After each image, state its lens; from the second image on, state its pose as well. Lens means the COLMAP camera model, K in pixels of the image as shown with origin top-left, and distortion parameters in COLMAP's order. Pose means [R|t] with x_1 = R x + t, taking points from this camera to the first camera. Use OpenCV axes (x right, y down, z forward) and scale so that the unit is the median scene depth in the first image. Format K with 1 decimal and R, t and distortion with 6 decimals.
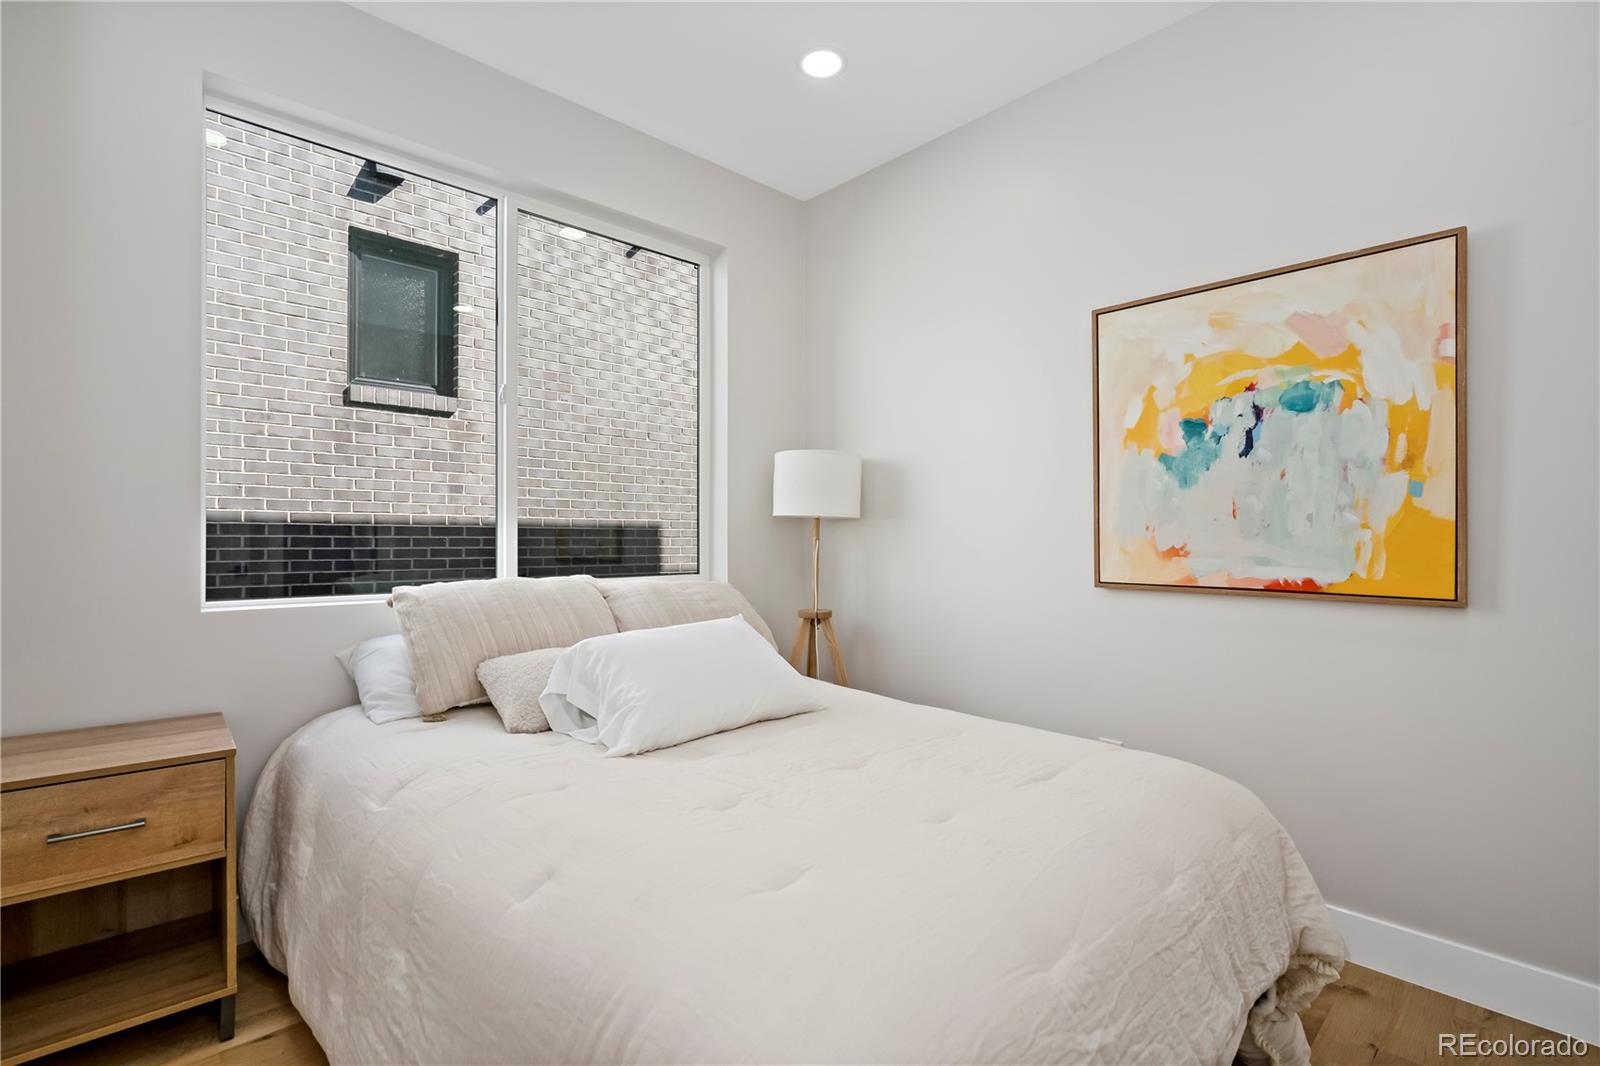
lens RADIAL K [[724.7, 0, 802.2], [0, 724.7, 533.2], [0, 0, 1]] dist [-0.004841, 0.000971]
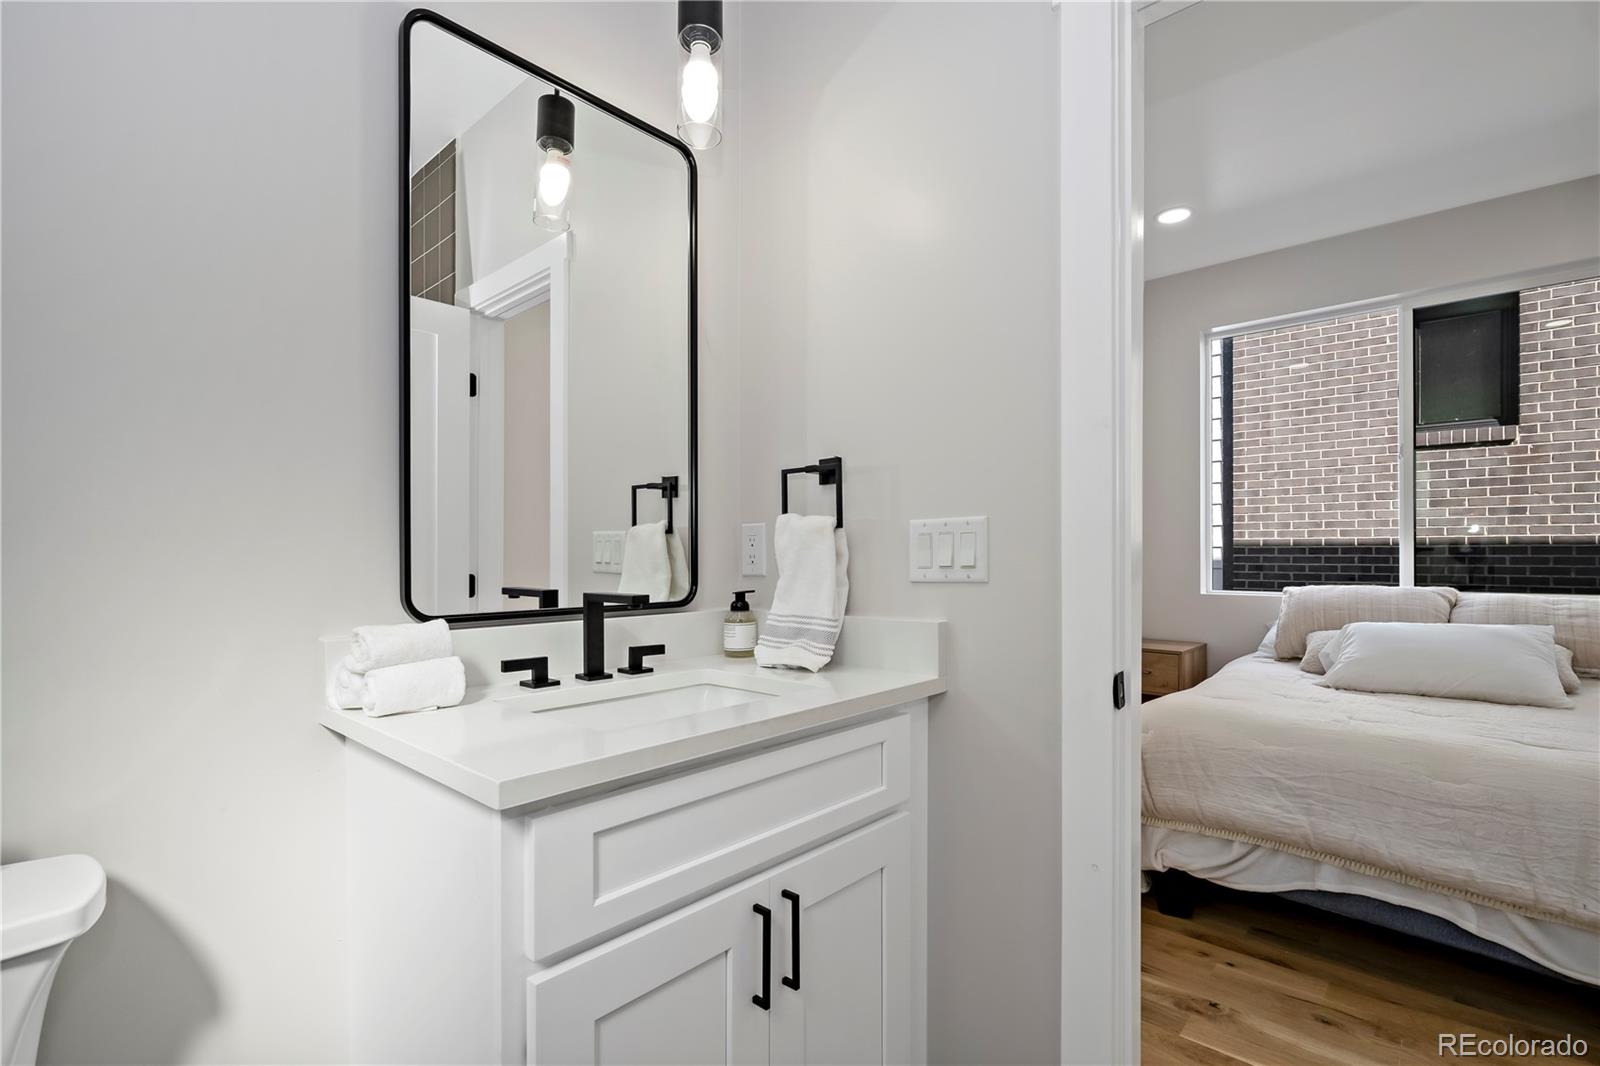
lens RADIAL K [[739.0, 0, 802.2], [0, 739.0, 556.4], [0, 0, 1]] dist [-0.003026, 0.000339]
pose [[0.083489, -0.000159, -0.996509, 0.903189], [0.008895, 0.999960, 0.000586, -0.006533], [0.996469, -0.008913, 0.083487, -0.239427]]
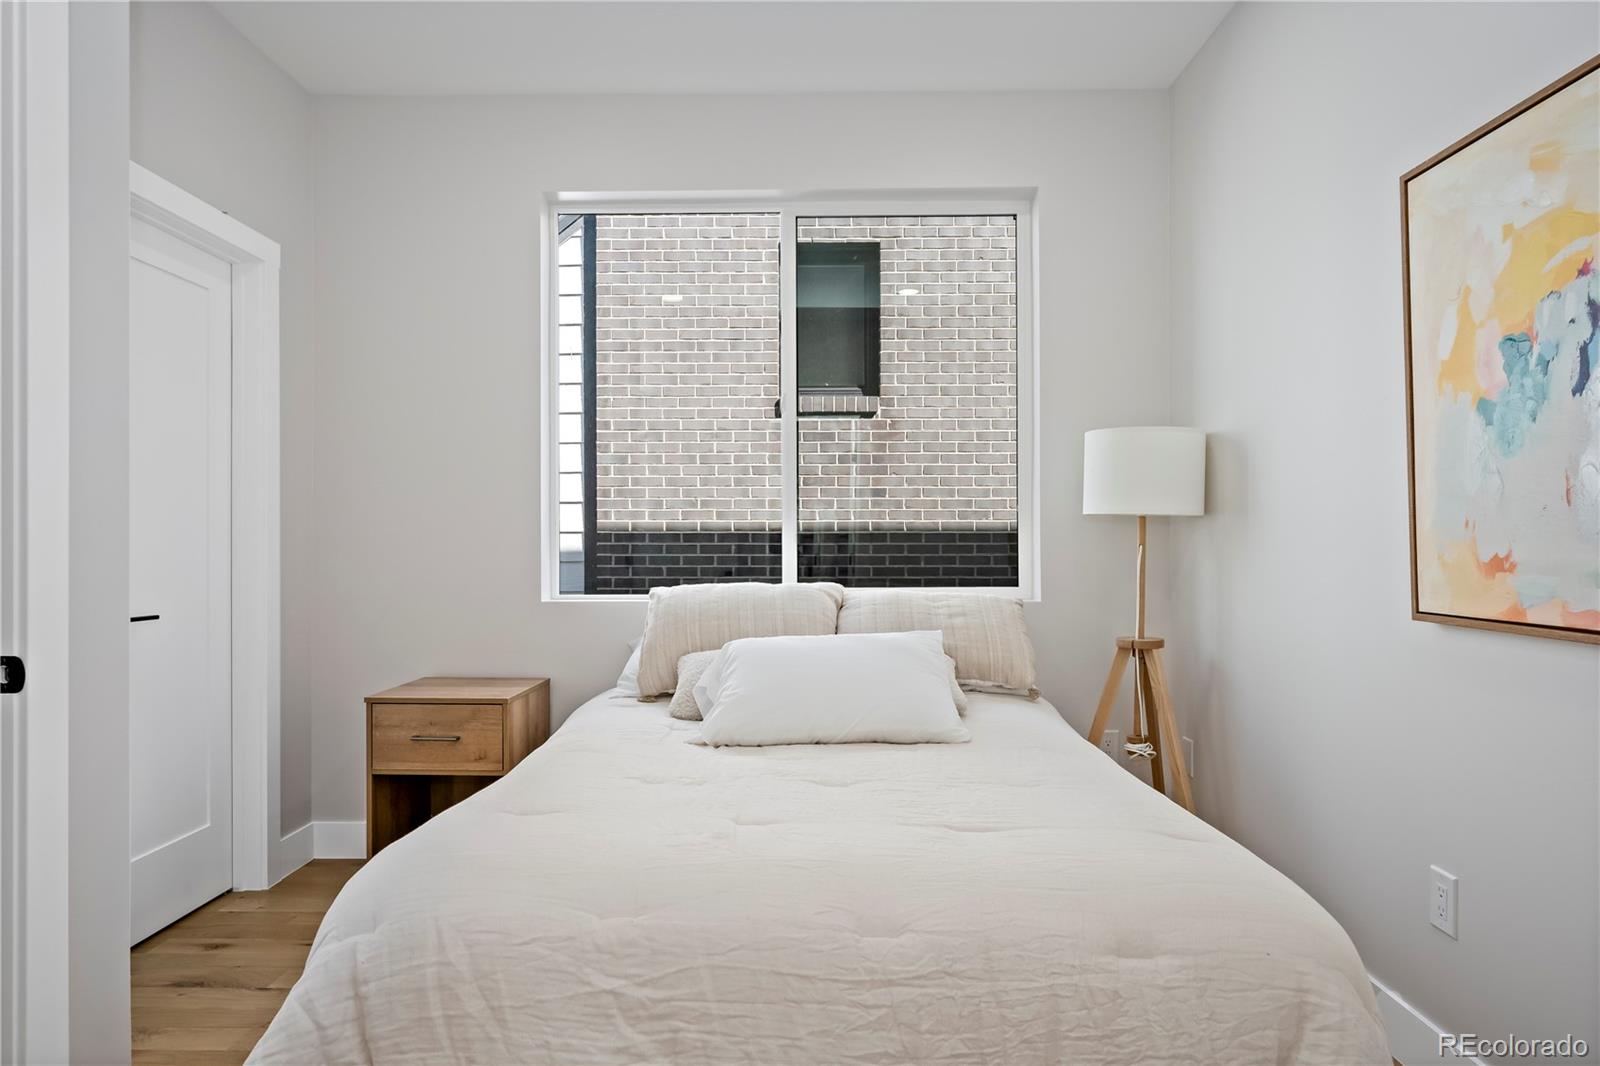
lens RADIAL K [[969.5, 0, 806.6], [0, 969.5, 539.5], [0, 0, 1]] dist [0.000177, 0.000596]
pose [[0.723300, -0.007621, -0.690492, 0.575200], [0.009067, 0.999958, -0.001539, 0.001993], [0.690474, -0.005147, 0.723339, 0.037407]]
